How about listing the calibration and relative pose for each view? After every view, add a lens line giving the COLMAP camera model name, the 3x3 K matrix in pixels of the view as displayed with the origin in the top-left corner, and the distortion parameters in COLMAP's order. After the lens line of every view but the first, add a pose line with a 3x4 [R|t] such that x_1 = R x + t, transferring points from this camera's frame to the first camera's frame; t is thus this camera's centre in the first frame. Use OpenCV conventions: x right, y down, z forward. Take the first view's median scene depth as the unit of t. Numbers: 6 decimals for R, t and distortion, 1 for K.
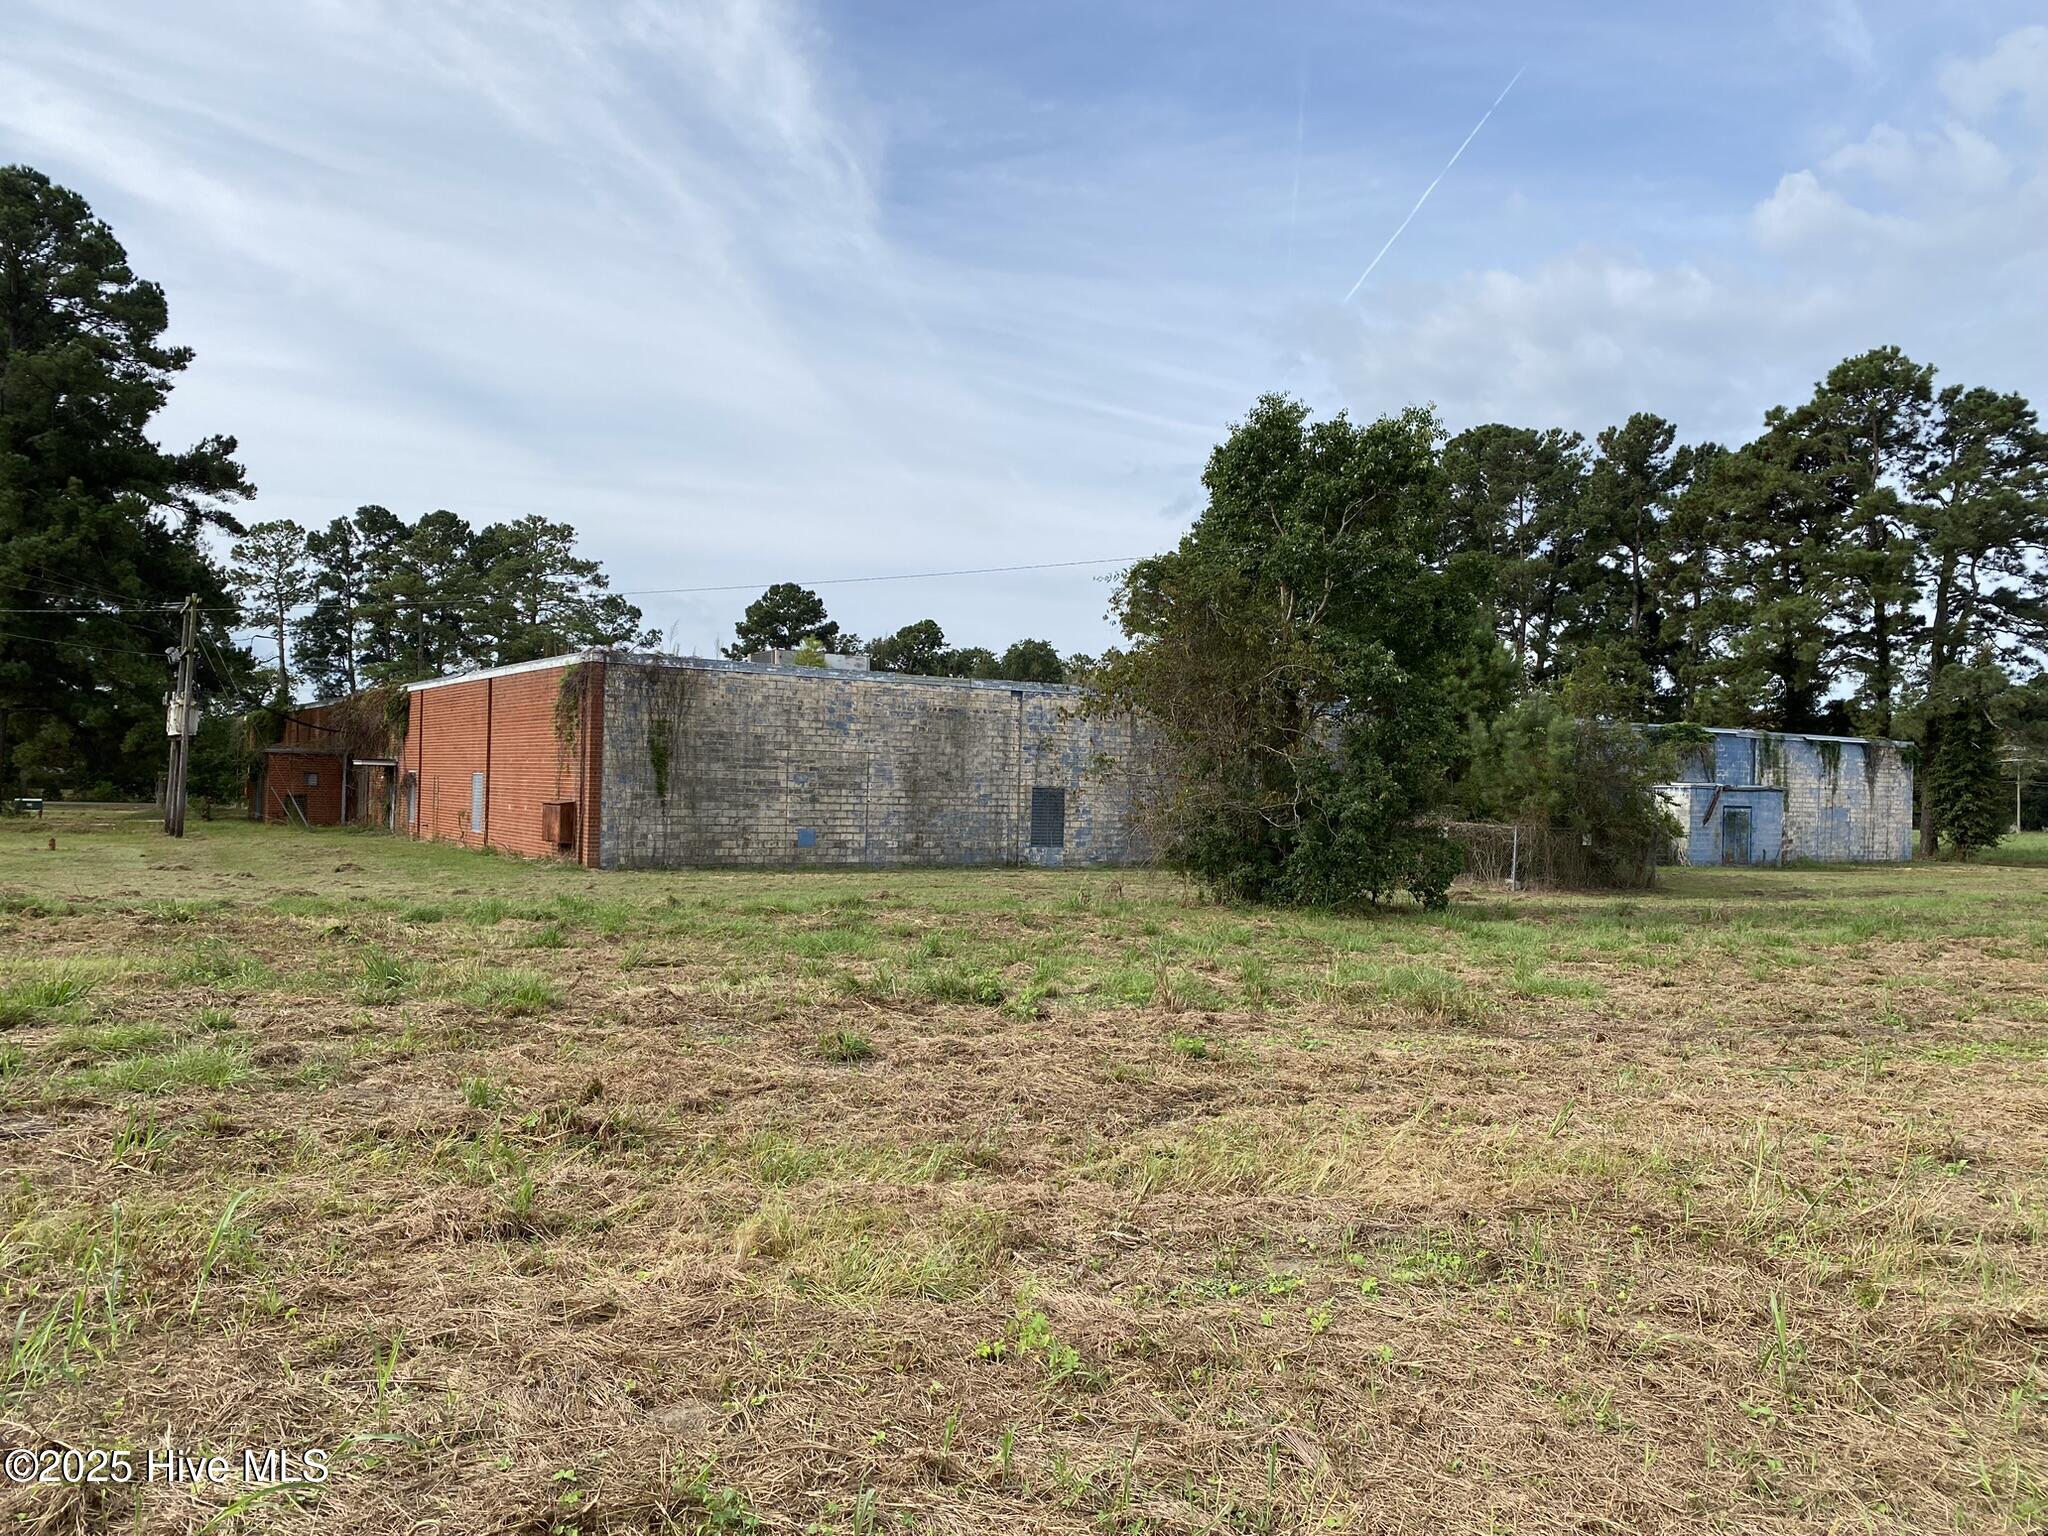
lens RADIAL K [[1579.9, 0, 1019.5], [0, 1579.9, 796.6], [0, 0, 1]] dist [0.038083, -0.099379]
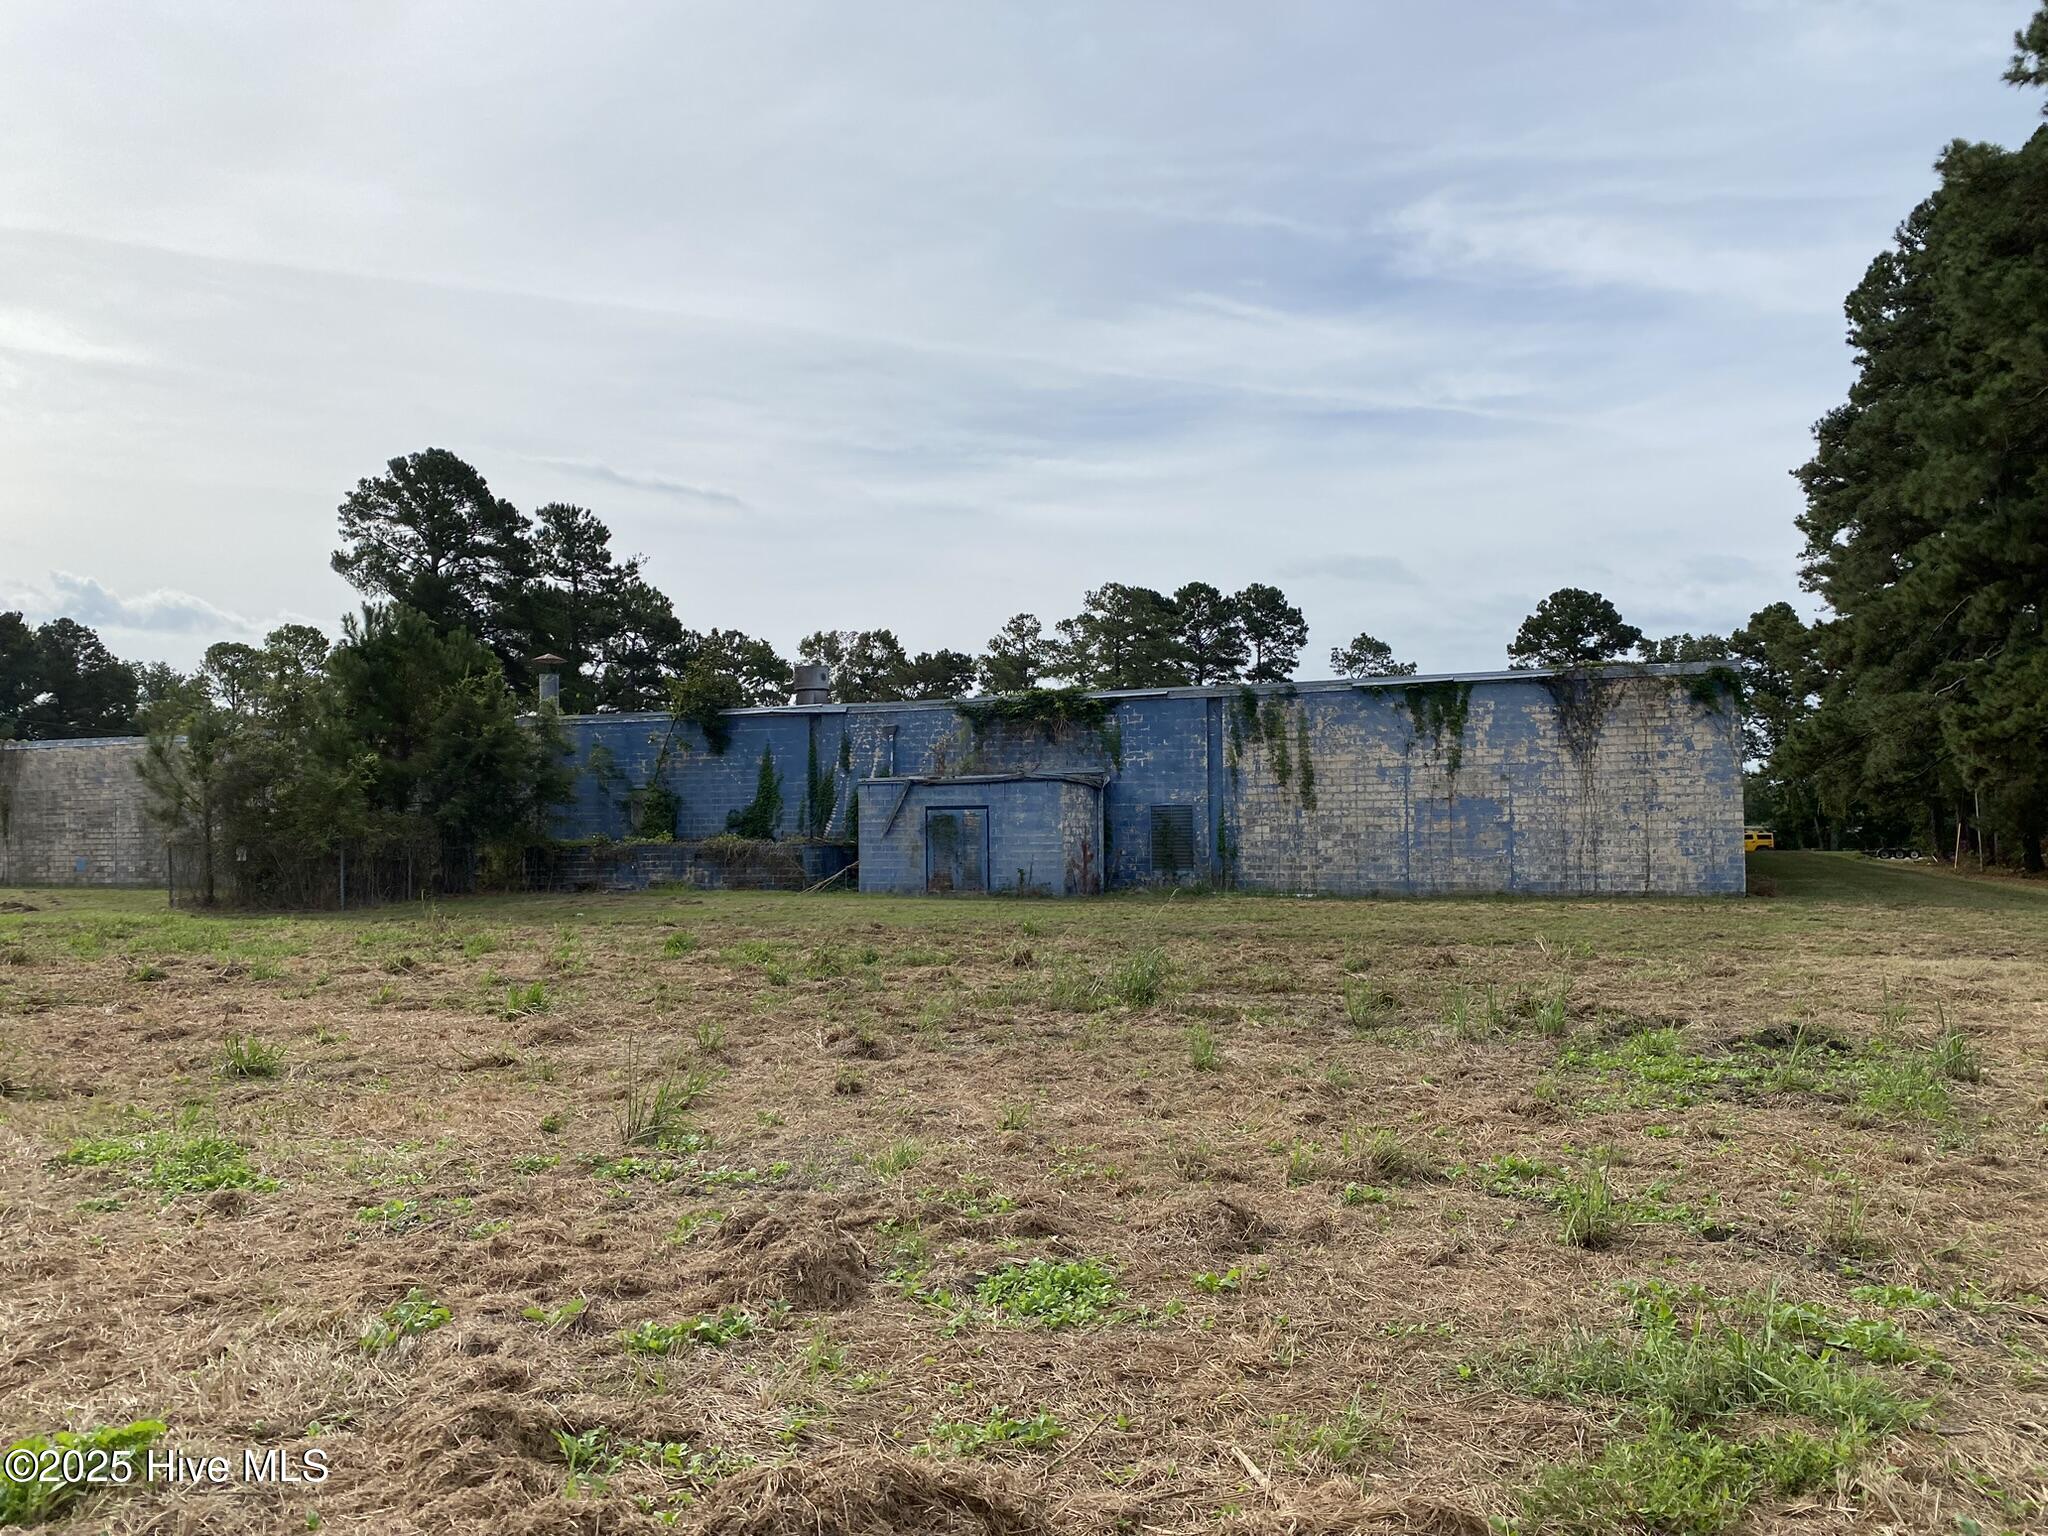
lens RADIAL K [[1520.1, 0, 993.9], [0, 1520.1, 769.9], [0, 0, 1]] dist [0.070590, -0.072683]
pose [[0.568483, -0.062541, -0.820315, 0.861579], [0.022106, 0.997908, -0.060761, 0.026260], [0.822398, 0.016408, 0.568676, 0.543082]]
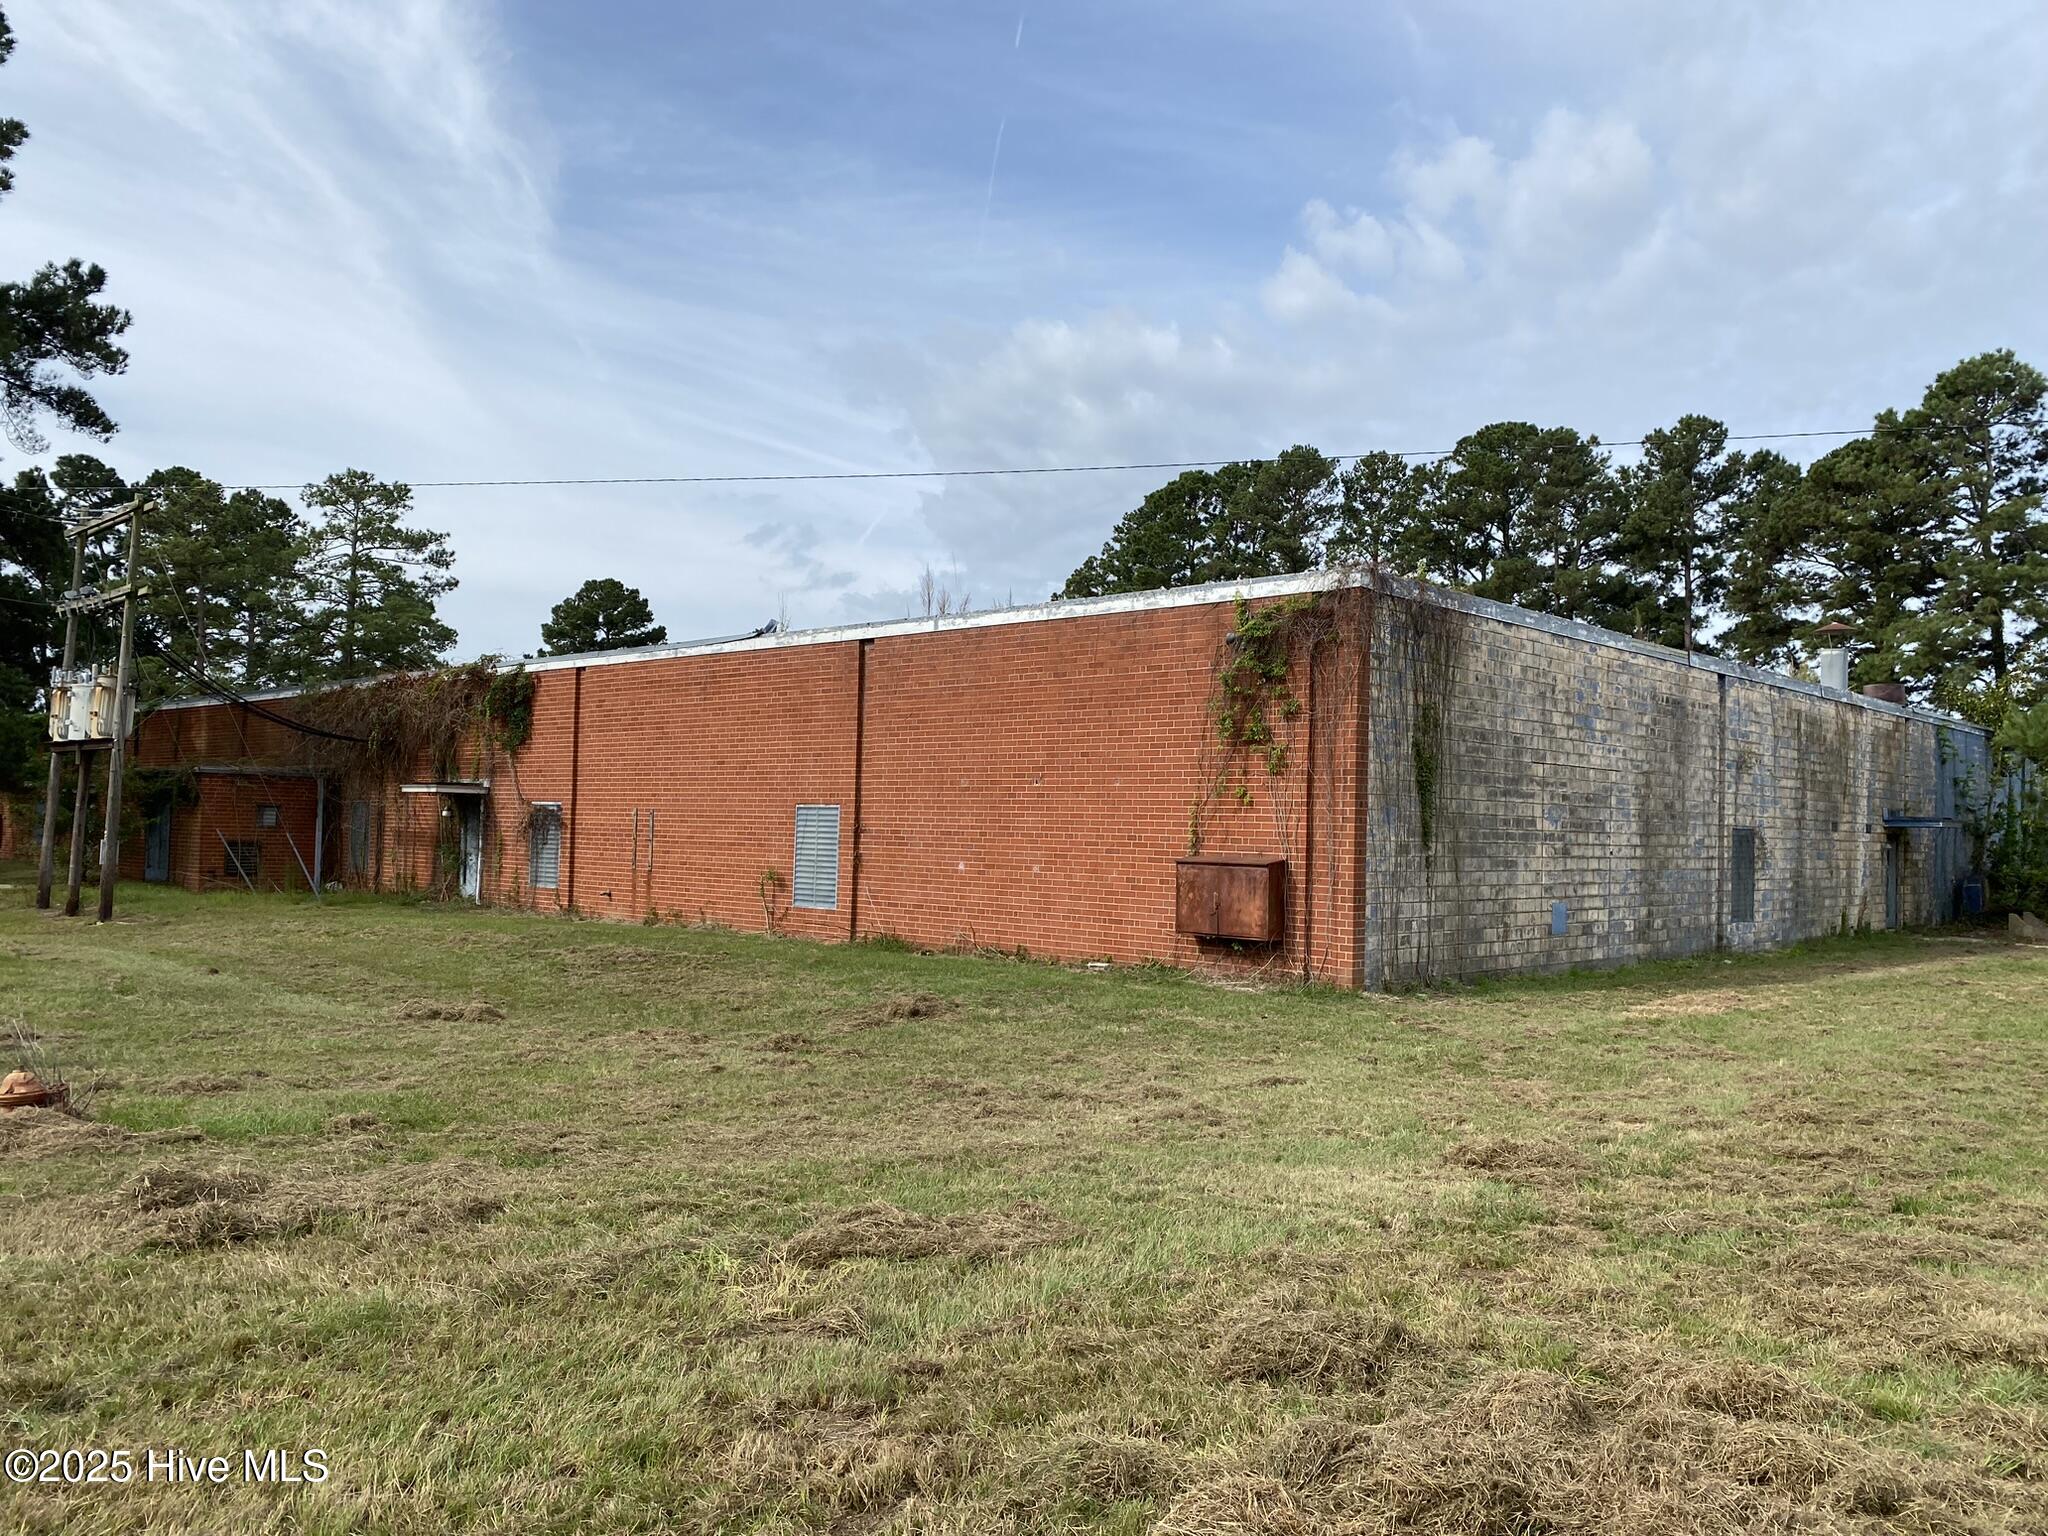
lens RADIAL K [[1504.4, 0, 1024.0], [0, 1504.4, 768.0], [0, 0, 1]] dist [0.130780, -0.188852]
pose [[0.970947, 0.008930, 0.239126, -0.276981], [-0.000563, 0.999386, -0.035036, -0.005383], [-0.239292, 0.033883, 0.970356, 0.312662]]
